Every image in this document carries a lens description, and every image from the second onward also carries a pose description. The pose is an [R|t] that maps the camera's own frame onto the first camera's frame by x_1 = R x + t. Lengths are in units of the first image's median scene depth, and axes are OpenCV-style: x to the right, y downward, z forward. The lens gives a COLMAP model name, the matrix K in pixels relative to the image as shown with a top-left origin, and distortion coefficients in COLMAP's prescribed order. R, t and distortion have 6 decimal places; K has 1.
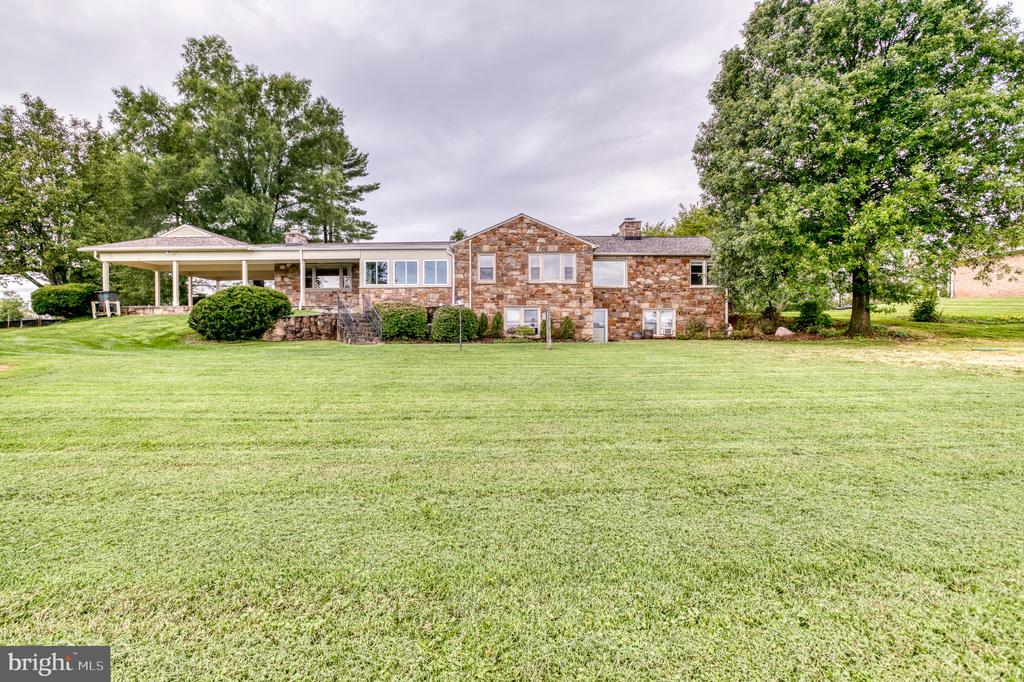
lens RADIAL K [[498.8, 0, 512.0], [0, 498.8, 341.0], [0, 0, 1]] dist [-0.060040, 0.035074]
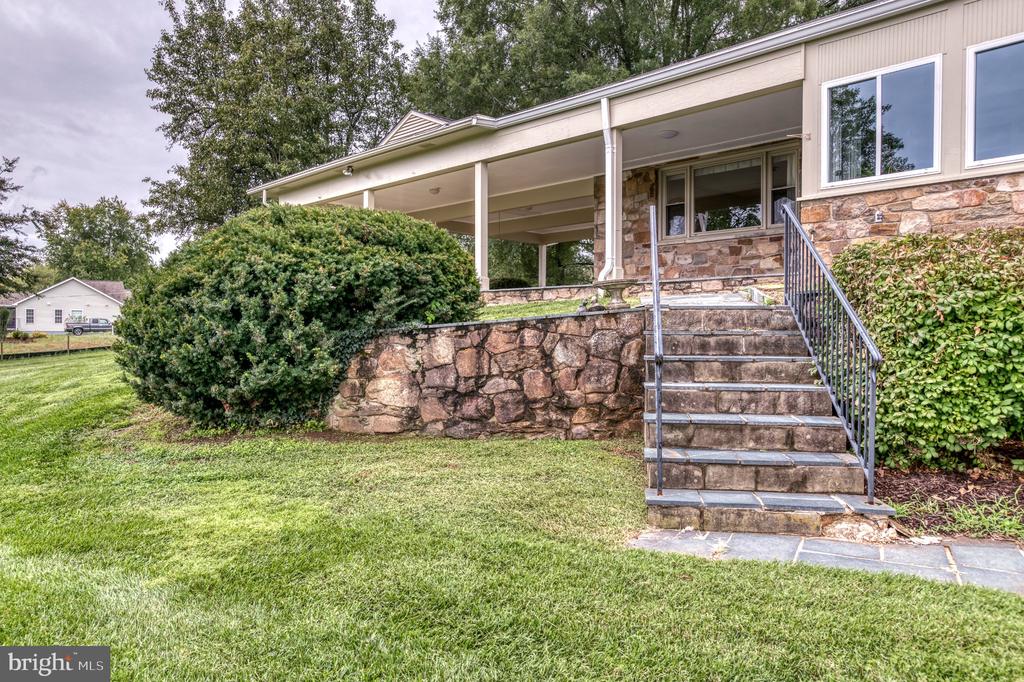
lens RADIAL K [[720.2, 0, 512.0], [0, 720.2, 341.0], [0, 0, 1]] dist [0.006324, 0.001860]
pose [[0.713461, 0.013273, -0.700569, -0.159228], [-0.018085, 0.999836, 0.000525, -0.035479], [0.700461, 0.012295, 0.713585, 0.645755]]
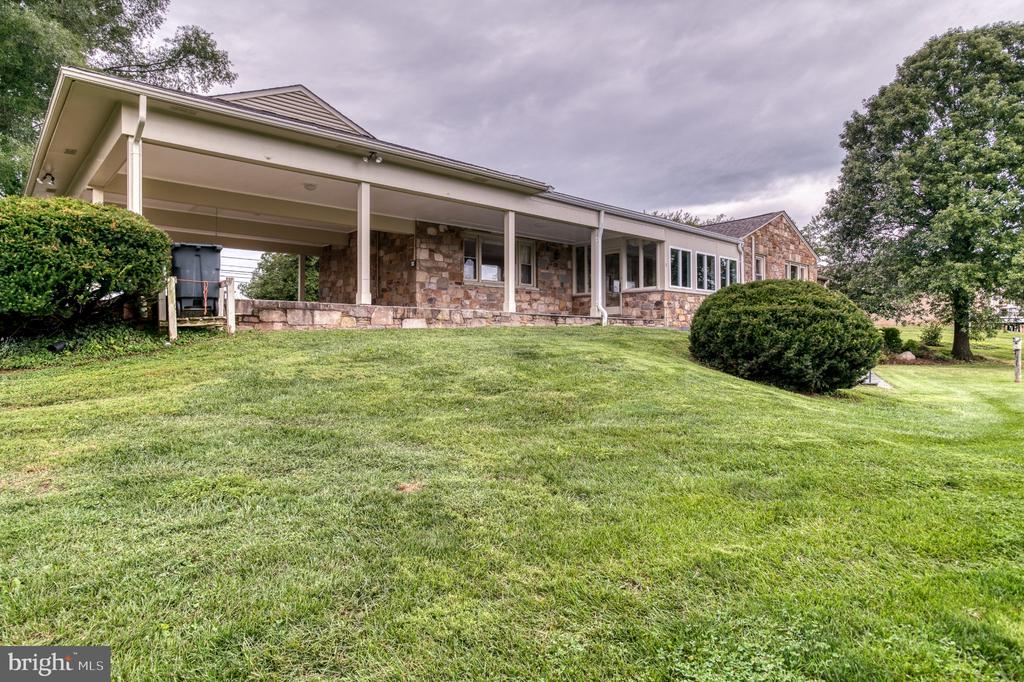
lens RADIAL K [[602.2, 0, 512.0], [0, 602.2, 341.0], [0, 0, 1]] dist [-0.233153, 0.000011]
pose [[0.760243, 0.006125, 0.649610, -0.892773], [0.010649, 0.999704, -0.021888, -0.033973], [-0.649552, 0.023558, 0.759952, 0.587050]]
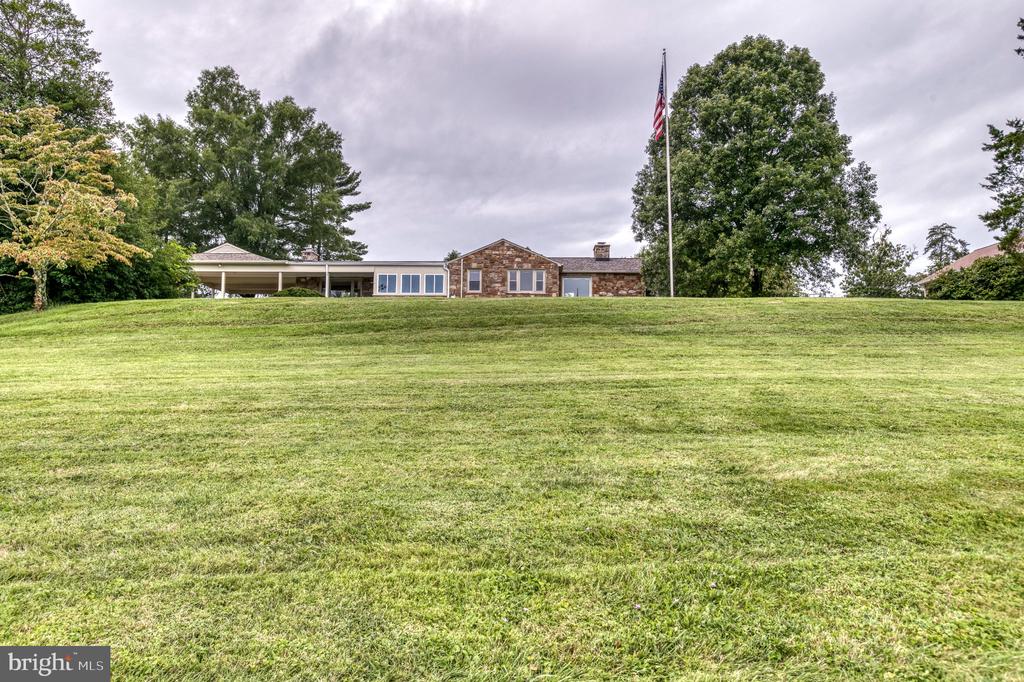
lens RADIAL K [[720.2, 0, 512.0], [0, 720.2, 341.0], [0, 0, 1]] dist [0.006324, 0.001860]
pose [[0.999683, 0.012903, -0.021618, 0.084808], [-0.015000, 0.994891, -0.099836, 0.184772], [0.020220, 0.100129, 0.994769, -0.794846]]
